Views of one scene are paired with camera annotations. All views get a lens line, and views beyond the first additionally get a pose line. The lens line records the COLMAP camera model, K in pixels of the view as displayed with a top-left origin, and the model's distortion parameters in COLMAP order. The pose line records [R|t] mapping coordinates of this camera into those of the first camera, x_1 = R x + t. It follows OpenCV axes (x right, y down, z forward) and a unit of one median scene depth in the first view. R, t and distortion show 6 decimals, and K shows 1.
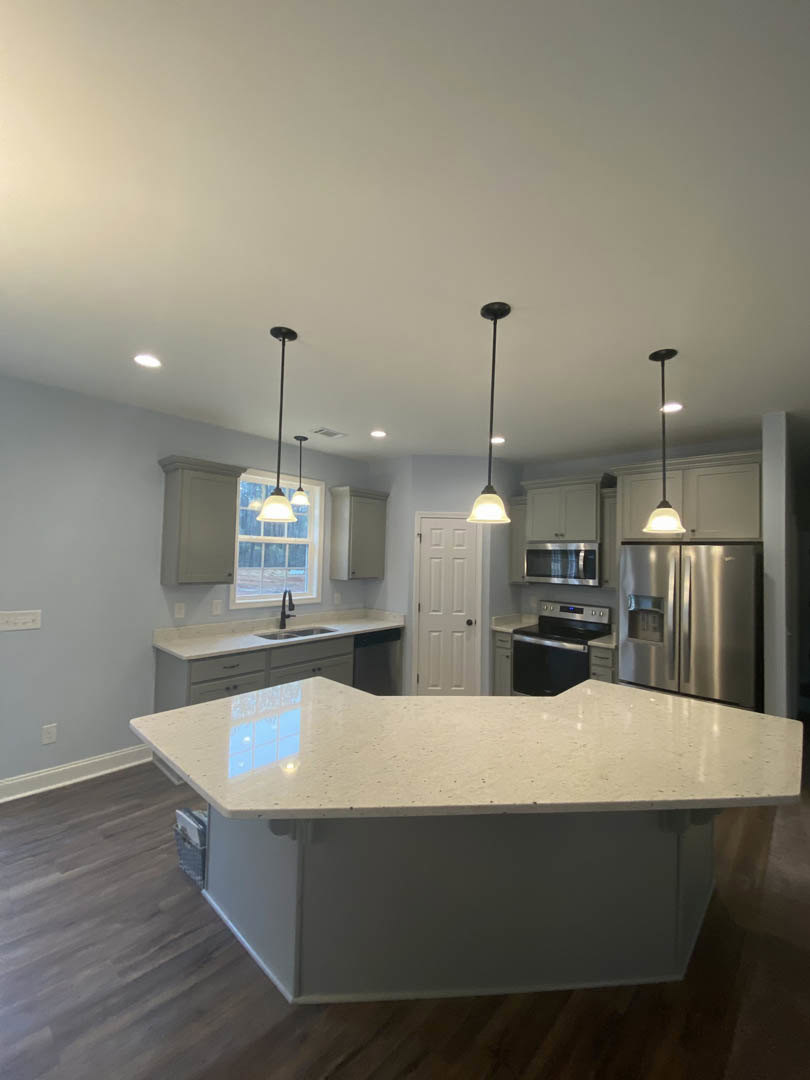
lens RADIAL K [[437.4, 0, 405.0], [0, 437.4, 540.0], [0, 0, 1]] dist [0.072670, -0.039495]
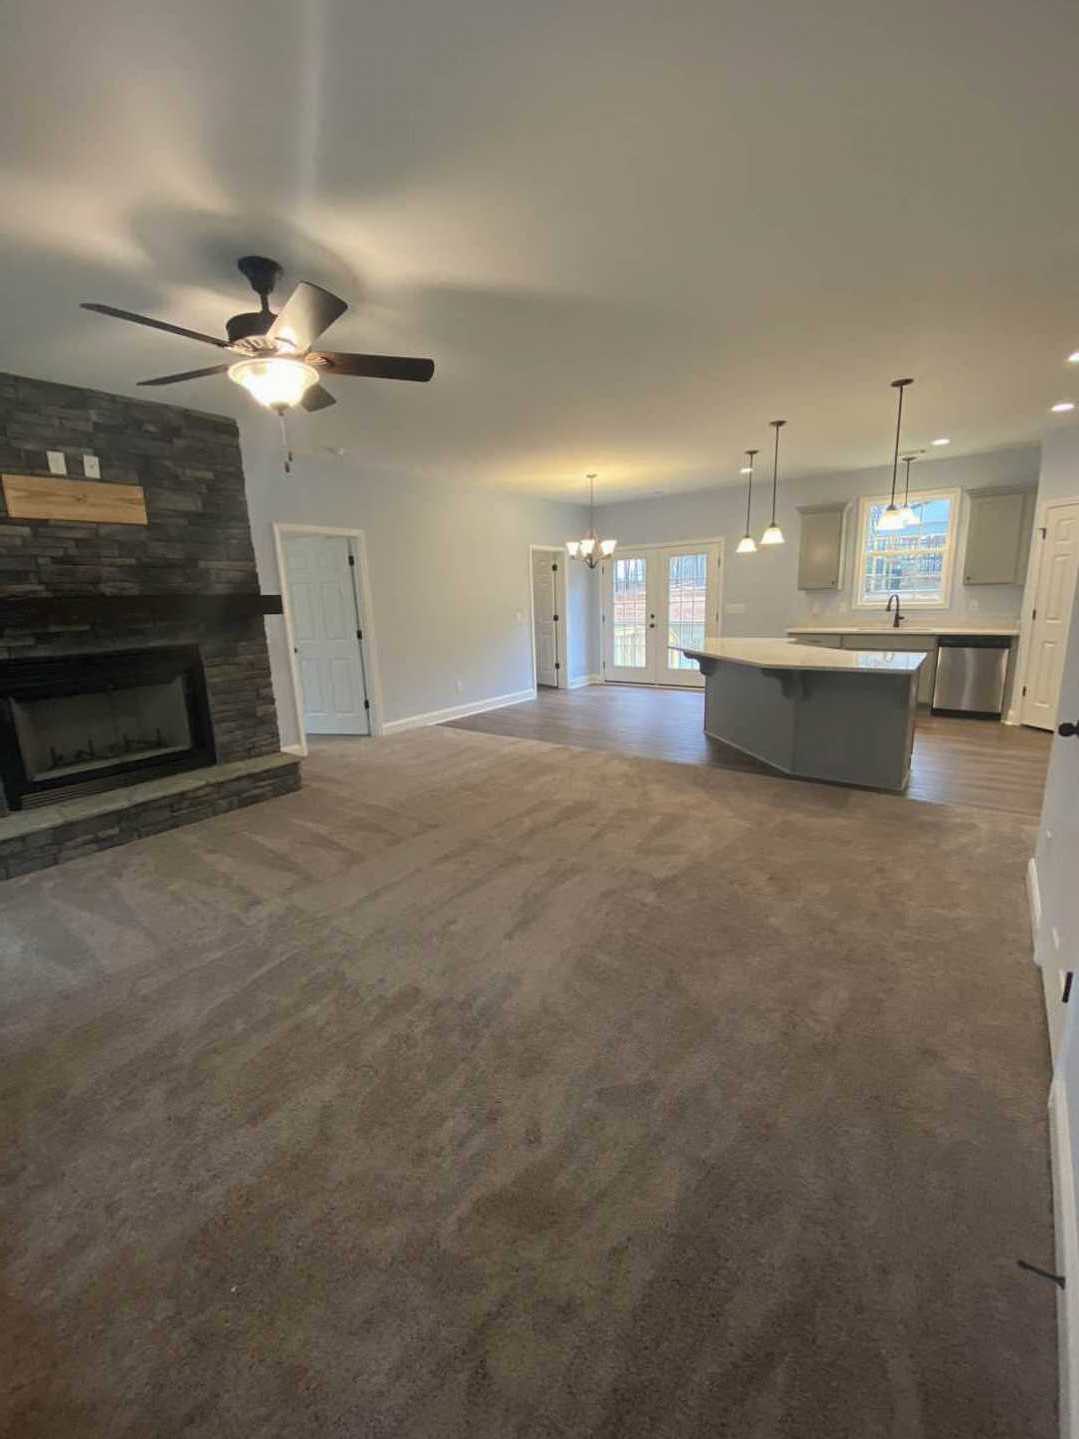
lens RADIAL K [[582.8, 0, 539.5], [0, 582.8, 719.5], [0, 0, 1]] dist [0.072670, -0.039495]
pose [[0.102904, 0.183166, -0.977681, 1.244034], [0.075508, 0.978625, 0.191290, 0.060553], [0.991821, -0.093507, 0.086874, -0.133229]]
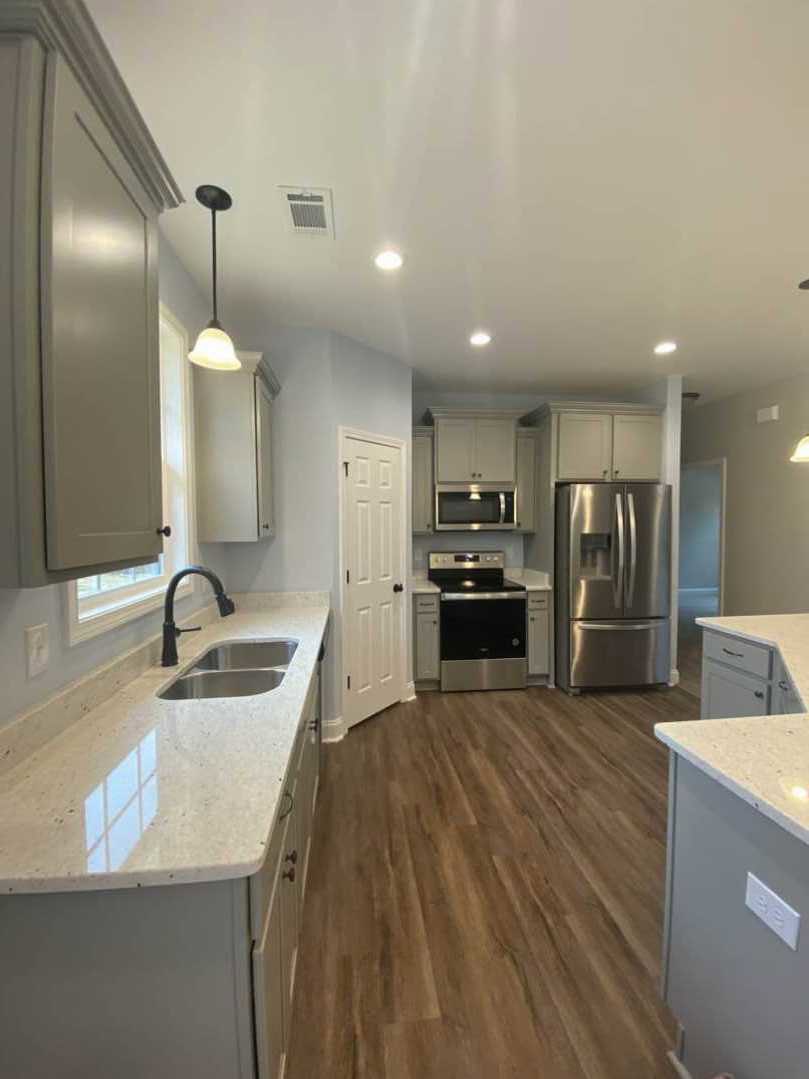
lens RADIAL K [[451.0, 0, 406.1], [0, 451.0, 546.3], [0, 0, 1]] dist [0.075993, -0.035509]
pose [[0.634486, -0.069594, 0.769795, -0.462016], [-0.011884, 0.994942, 0.099744, 0.043640], [-0.772843, -0.072434, 0.630450, 0.550979]]
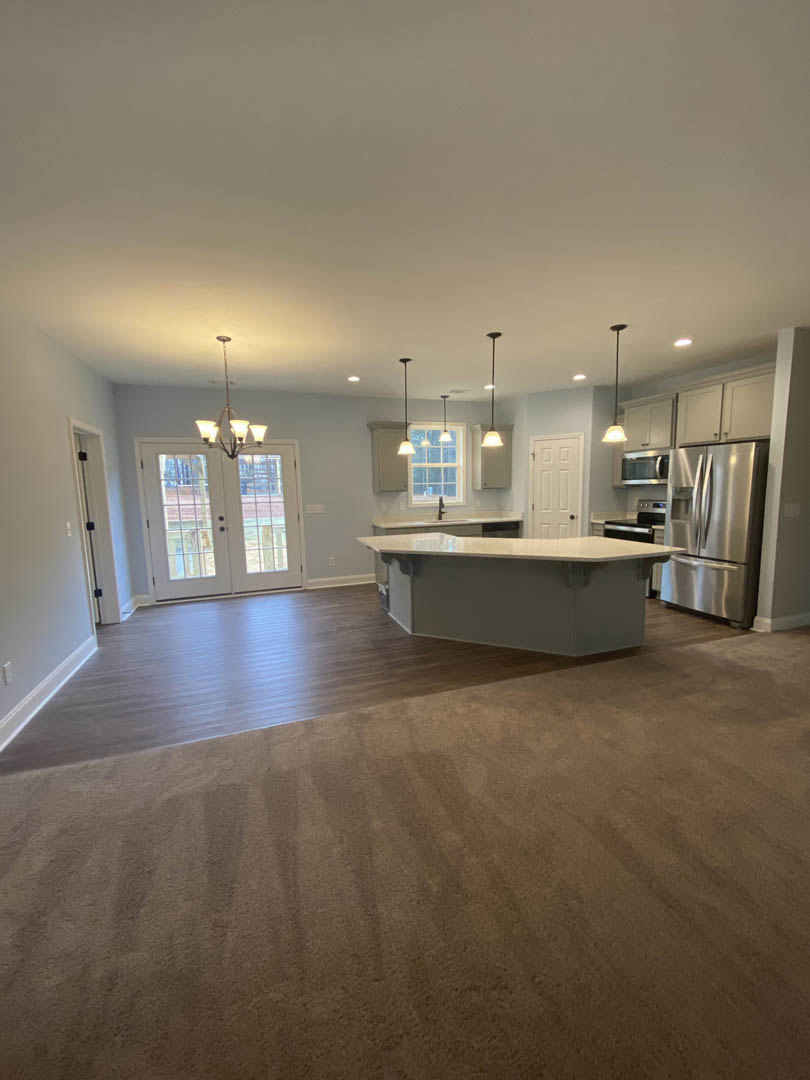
lens RADIAL K [[437.4, 0, 405.0], [0, 437.4, 540.0], [0, 0, 1]] dist [0.072670, -0.039495]
pose [[0.880649, 0.014882, -0.473536, 0.365319], [0.062166, 0.987235, 0.146640, 0.028436], [0.469673, -0.158576, 0.868482, -0.462992]]
